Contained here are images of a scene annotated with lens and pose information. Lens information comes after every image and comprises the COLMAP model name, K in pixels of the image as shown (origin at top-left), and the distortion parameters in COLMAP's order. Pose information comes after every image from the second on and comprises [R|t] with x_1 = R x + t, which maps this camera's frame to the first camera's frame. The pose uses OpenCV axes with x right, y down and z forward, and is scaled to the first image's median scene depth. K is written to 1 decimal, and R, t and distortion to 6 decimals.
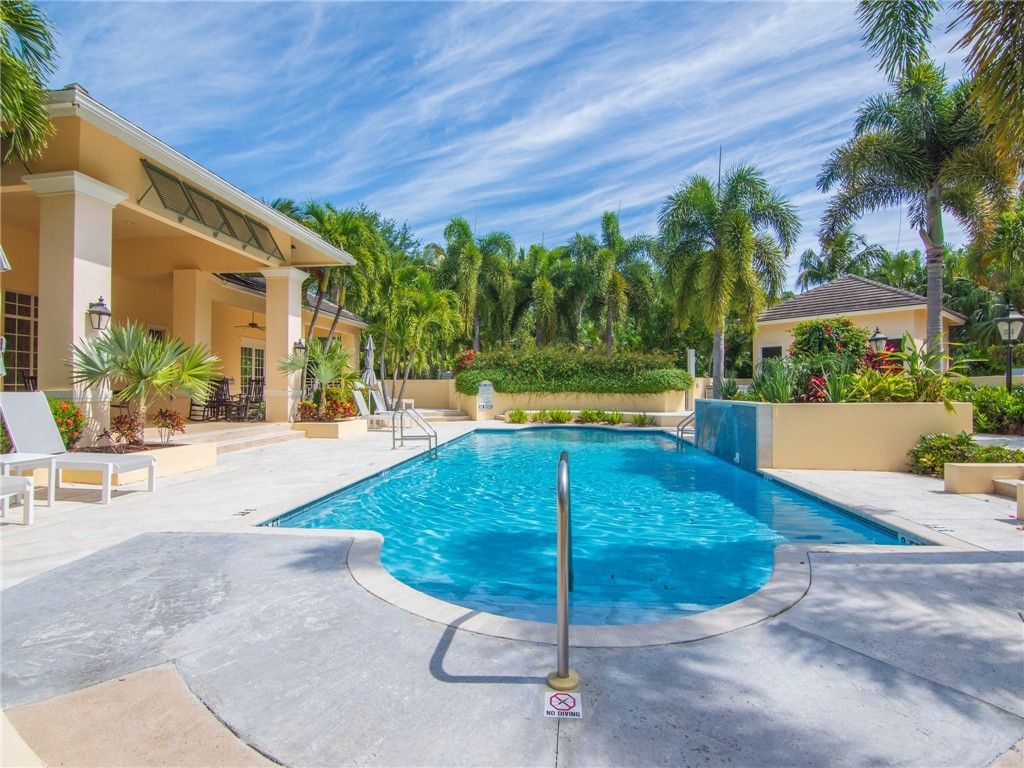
lens RADIAL K [[504.2, 0, 516.1], [0, 504.2, 386.0], [0, 0, 1]] dist [-0.009469, -0.004212]
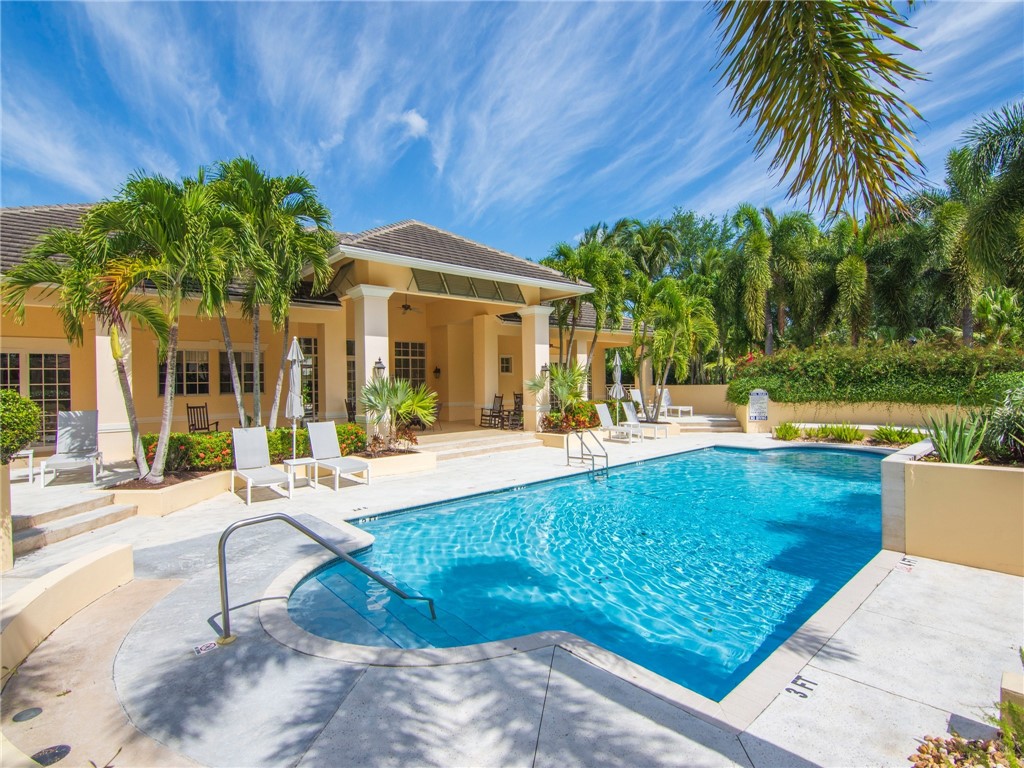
lens RADIAL K [[504.2, 0, 511.6], [0, 504.2, 380.8], [0, 0, 1]] dist [-0.009469, -0.004212]
pose [[0.720710, -0.018202, -0.692997, 0.357187], [0.027478, 0.999620, 0.002321, -0.056470], [0.692691, -0.020715, 0.720936, 0.070821]]
